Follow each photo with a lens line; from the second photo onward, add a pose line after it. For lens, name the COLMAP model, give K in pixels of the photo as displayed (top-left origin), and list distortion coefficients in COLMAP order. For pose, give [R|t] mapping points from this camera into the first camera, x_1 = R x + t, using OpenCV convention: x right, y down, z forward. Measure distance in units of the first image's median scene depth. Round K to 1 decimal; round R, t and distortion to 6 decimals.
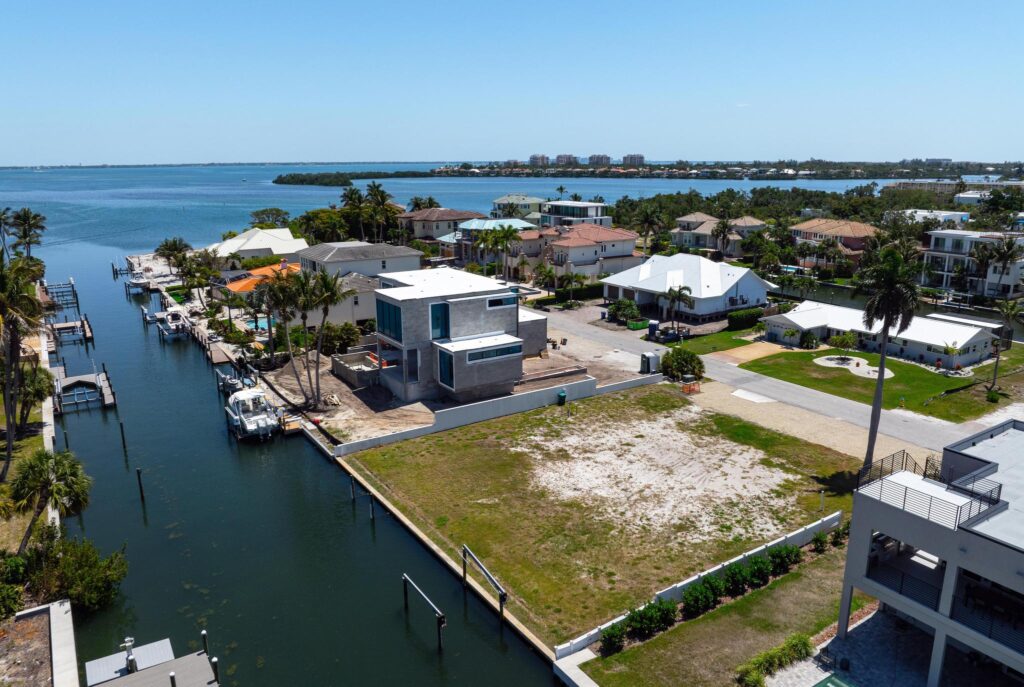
lens RADIAL K [[723.5, 0, 512.0], [0, 723.5, 343.5], [0, 0, 1]] dist [-0.021927, -0.031609]
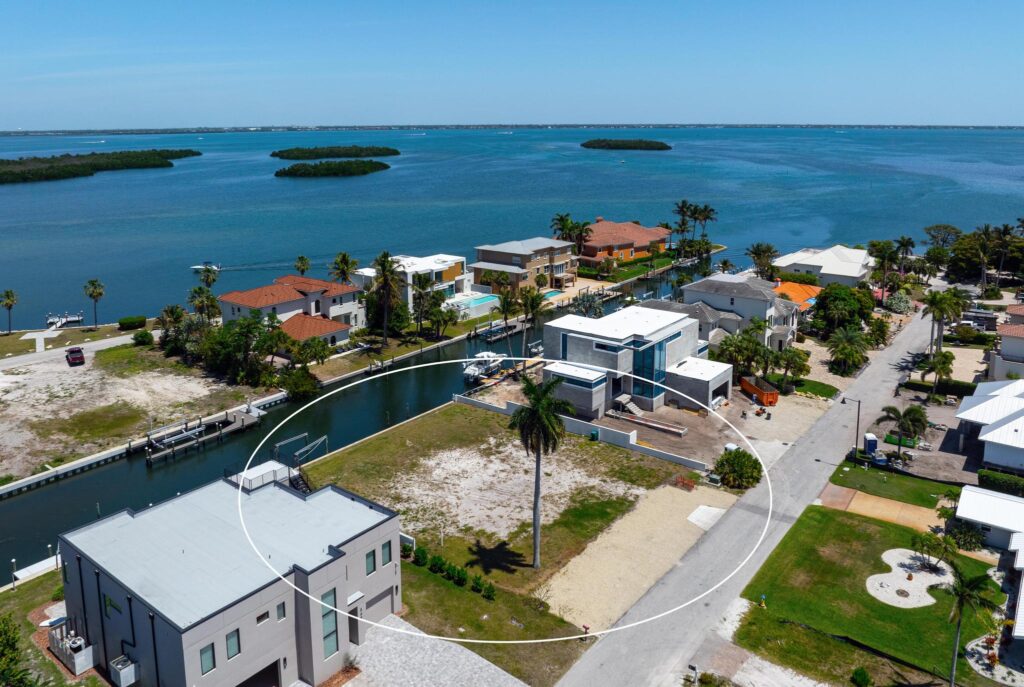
lens RADIAL K [[757.4, 0, 522.7], [0, 757.4, 239.6], [0, 0, 1]] dist [-0.027728, -0.002875]
pose [[0.338211, 0.145294, -0.929786, 1.276424], [-0.228205, 0.971182, 0.068753, -0.334293], [0.912982, 0.188929, 0.361622, 0.401444]]
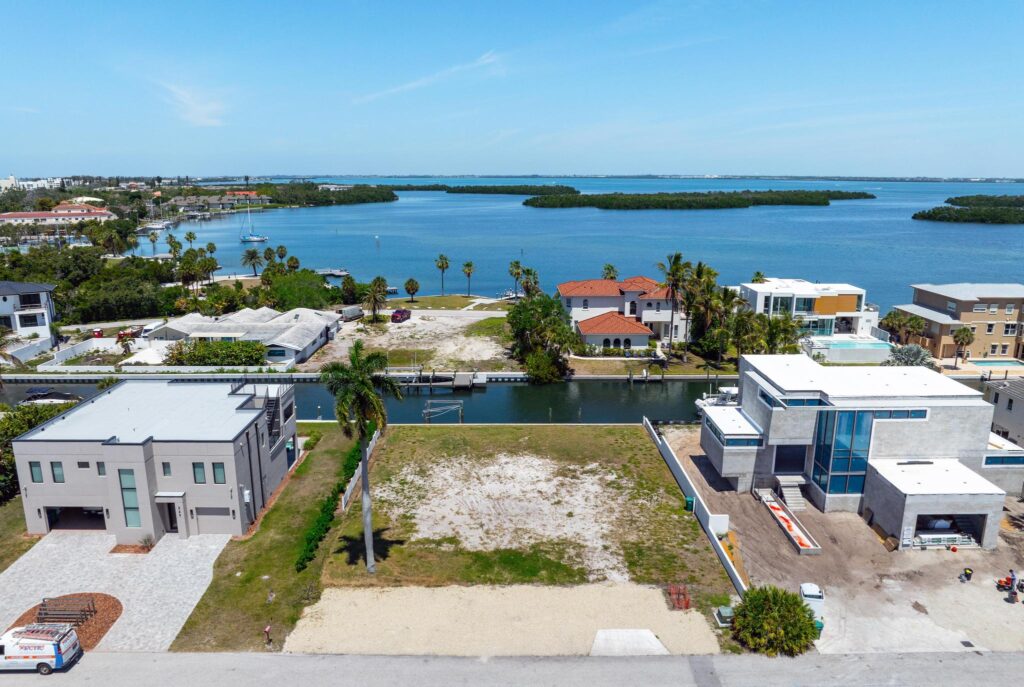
lens RADIAL K [[721.7, 0, 512.0], [0, 721.7, 343.5], [0, 0, 1]] dist [-0.033221, -0.003505]
pose [[-0.539246, 0.196682, -0.818859, 0.951369], [-0.205270, 0.912321, 0.354308, -0.405162], [0.816749, 0.359146, -0.451592, 1.258840]]
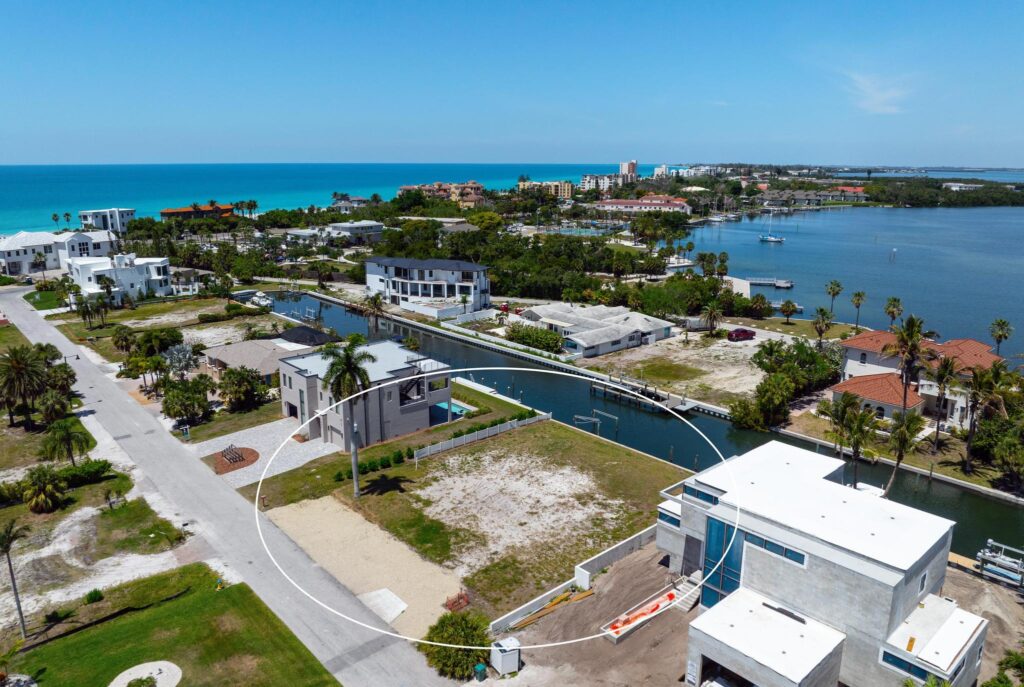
lens RADIAL K [[722.3, 0, 511.3], [0, 722.3, 331.1], [0, 0, 1]] dist [-0.039721, 0.007102]
pose [[-0.988114, 0.035326, -0.149606, 0.343296], [-0.037948, 0.887059, 0.460094, -0.642283], [0.148962, 0.460303, -0.875175, 1.796913]]
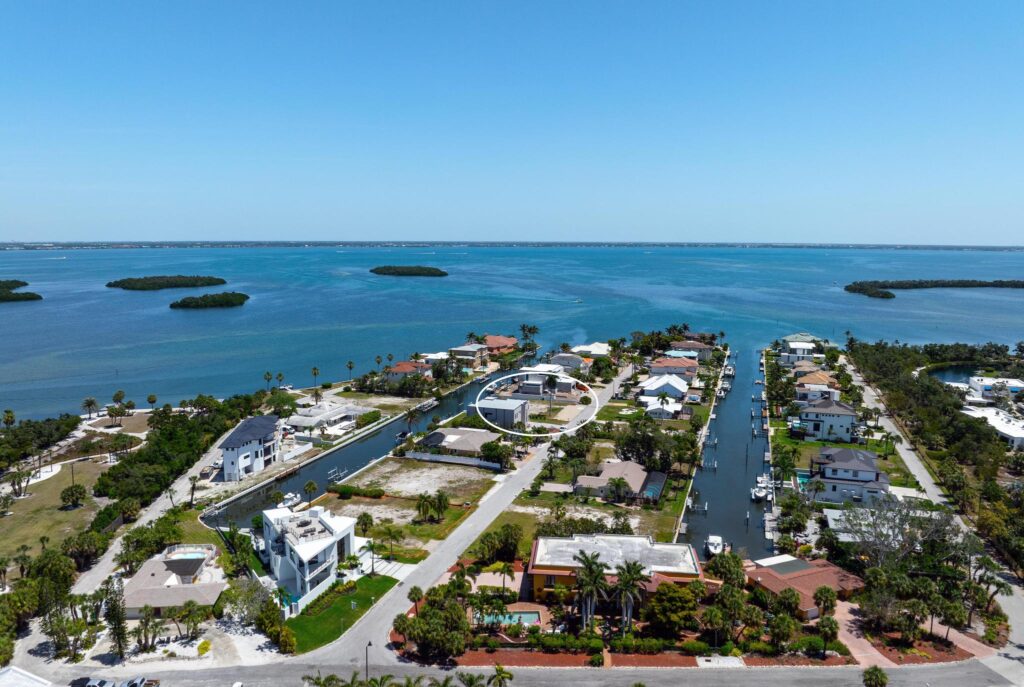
lens RADIAL K [[720.9, 0, 512.0], [0, 720.9, 343.5], [0, 0, 1]] dist [-0.004246, -0.058298]
pose [[0.619838, 0.118764, -0.775690, 3.458810], [-0.198723, 0.980017, -0.008747, -0.178542], [0.759151, 0.159569, 0.631053, -1.997612]]
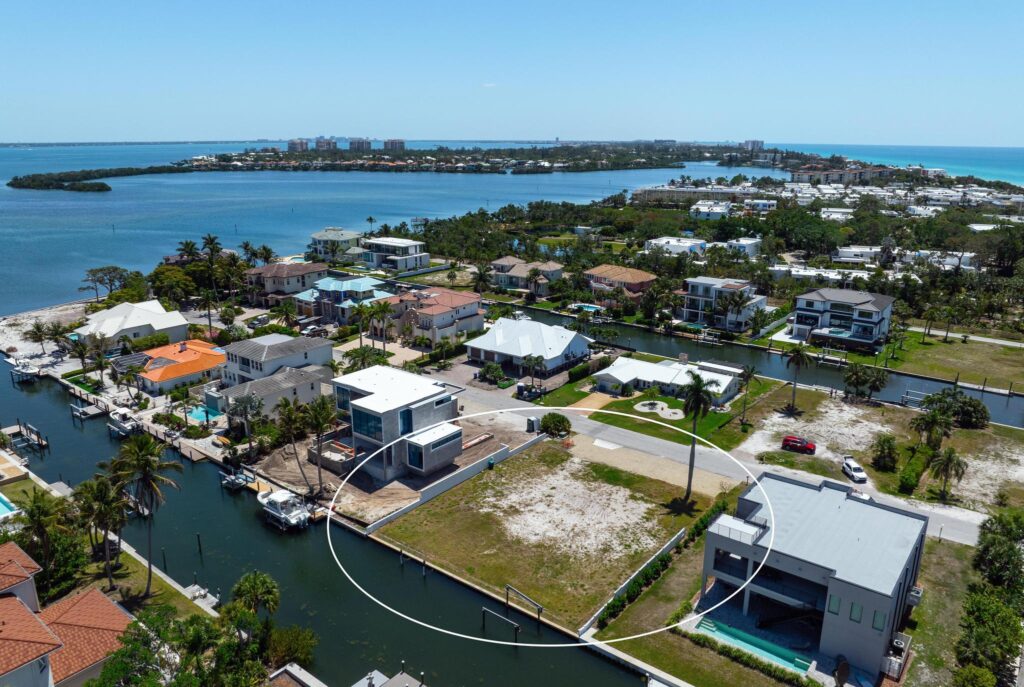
lens RADIAL K [[723.5, 0, 512.0], [0, 723.5, 343.5], [0, 0, 1]] dist [-0.021927, -0.031609]
pose [[0.947445, -0.080350, 0.309664, -0.355138], [0.071310, 0.996635, 0.040425, -0.245324], [-0.311870, -0.016219, 0.949986, -0.436923]]
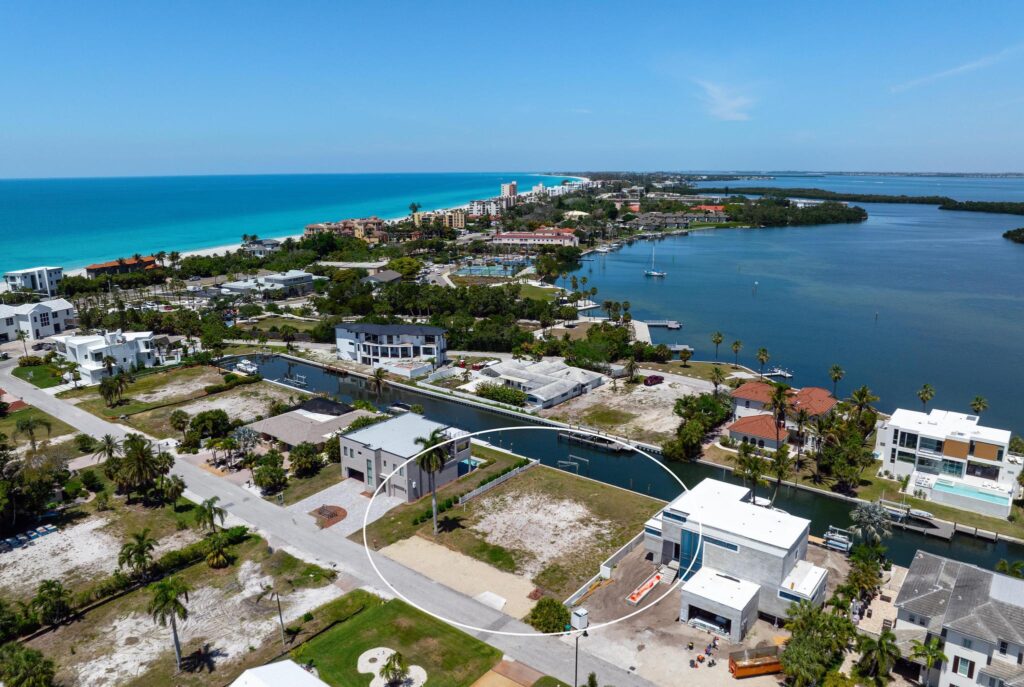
lens RADIAL K [[723.5, 0, 512.0], [0, 723.5, 343.5], [0, 0, 1]] dist [-0.021927, -0.031609]
pose [[-0.945667, 0.084792, -0.313885, 0.757862], [-0.071696, 0.887250, 0.455683, -1.060458], [0.317132, 0.453429, -0.832964, 2.147387]]
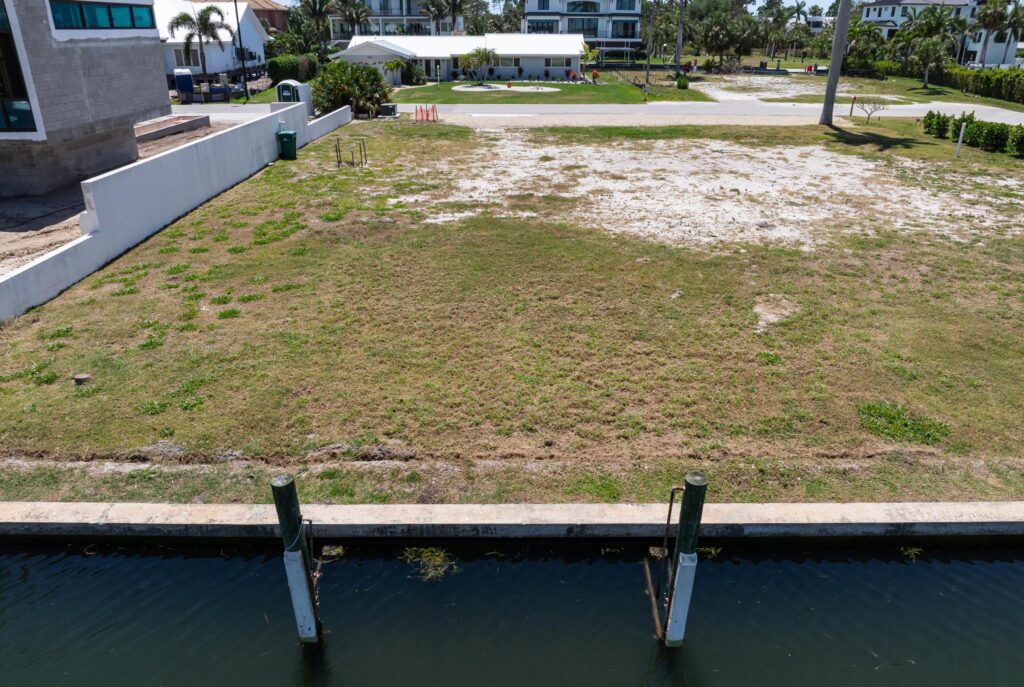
lens RADIAL K [[721.7, 0, 512.0], [0, 721.7, 343.5], [0, 0, 1]] dist [-0.033221, -0.003505]
pose [[0.549095, -0.330380, 0.767688, -0.229826], [0.198569, 0.943819, 0.264151, 0.110523], [-0.811828, 0.007395, 0.583849, 0.723708]]
